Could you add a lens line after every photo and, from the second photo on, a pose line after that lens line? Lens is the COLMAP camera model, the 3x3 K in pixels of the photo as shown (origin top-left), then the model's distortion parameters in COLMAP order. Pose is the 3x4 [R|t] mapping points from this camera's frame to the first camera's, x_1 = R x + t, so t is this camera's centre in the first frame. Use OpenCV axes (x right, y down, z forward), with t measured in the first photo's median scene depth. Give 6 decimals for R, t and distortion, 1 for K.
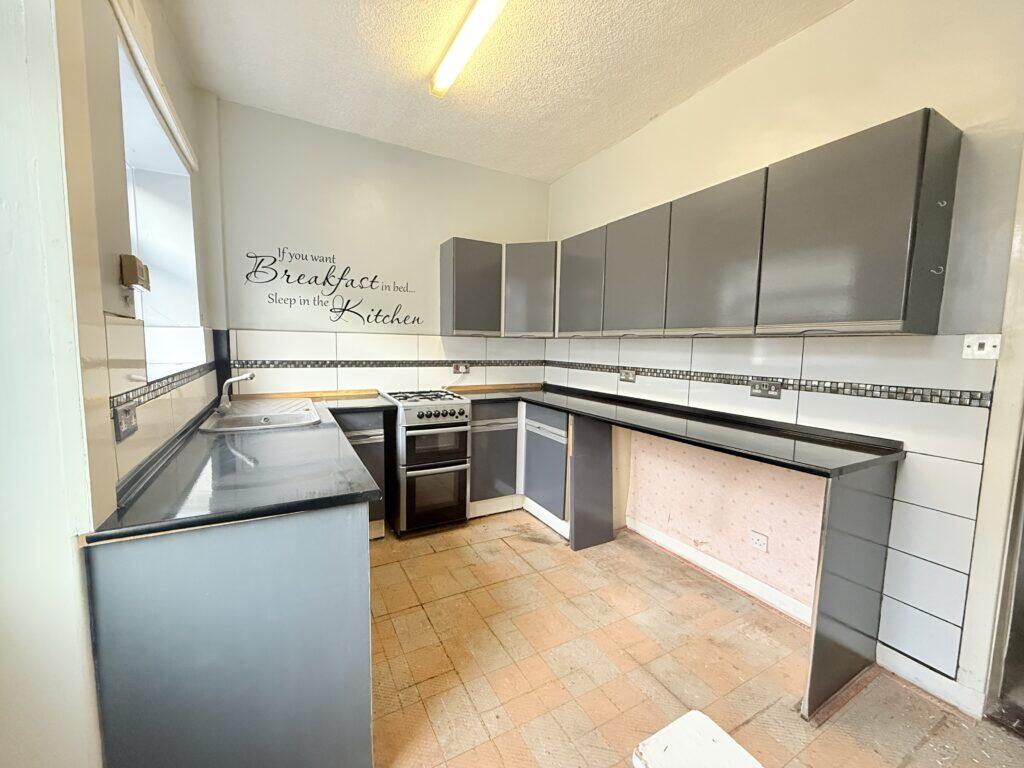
lens RADIAL K [[407.4, 0, 509.5], [0, 407.4, 384.5], [0, 0, 1]] dist [-0.000836, 0.000154]
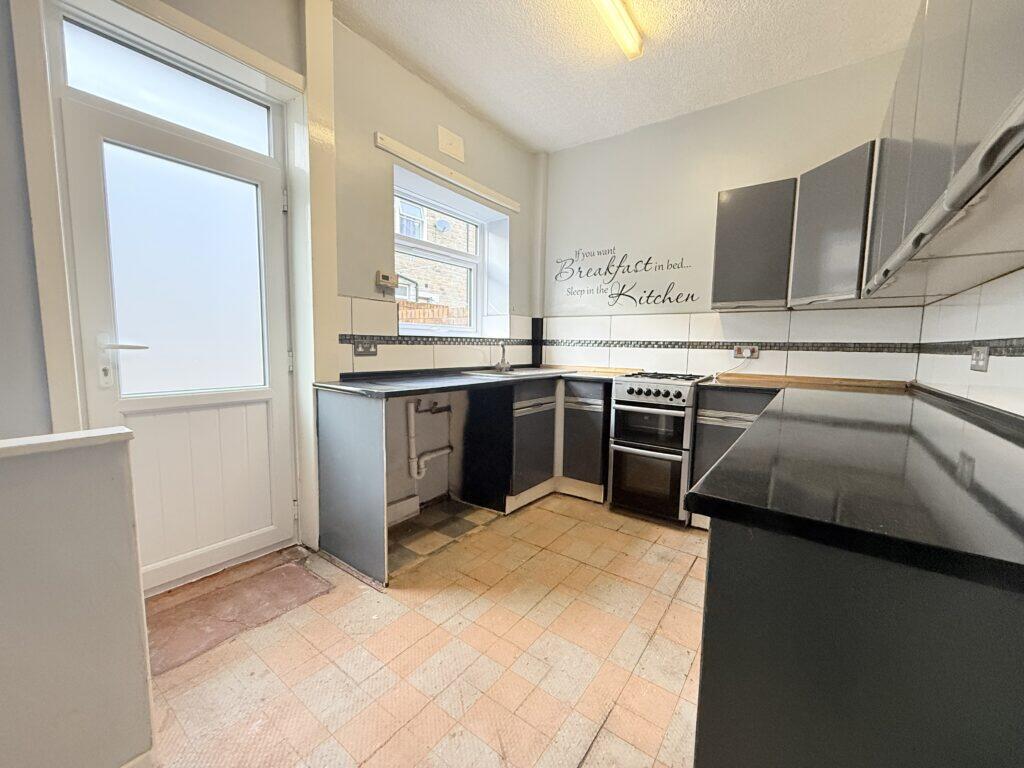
lens RADIAL K [[407.4, 0, 509.5], [0, 407.4, 384.5], [0, 0, 1]] dist [-0.000836, 0.000154]
pose [[0.416355, 0.076688, -0.905962, 0.515657], [-0.098203, 0.994400, 0.039042, 0.047364], [0.903883, 0.072713, 0.421555, 0.303243]]
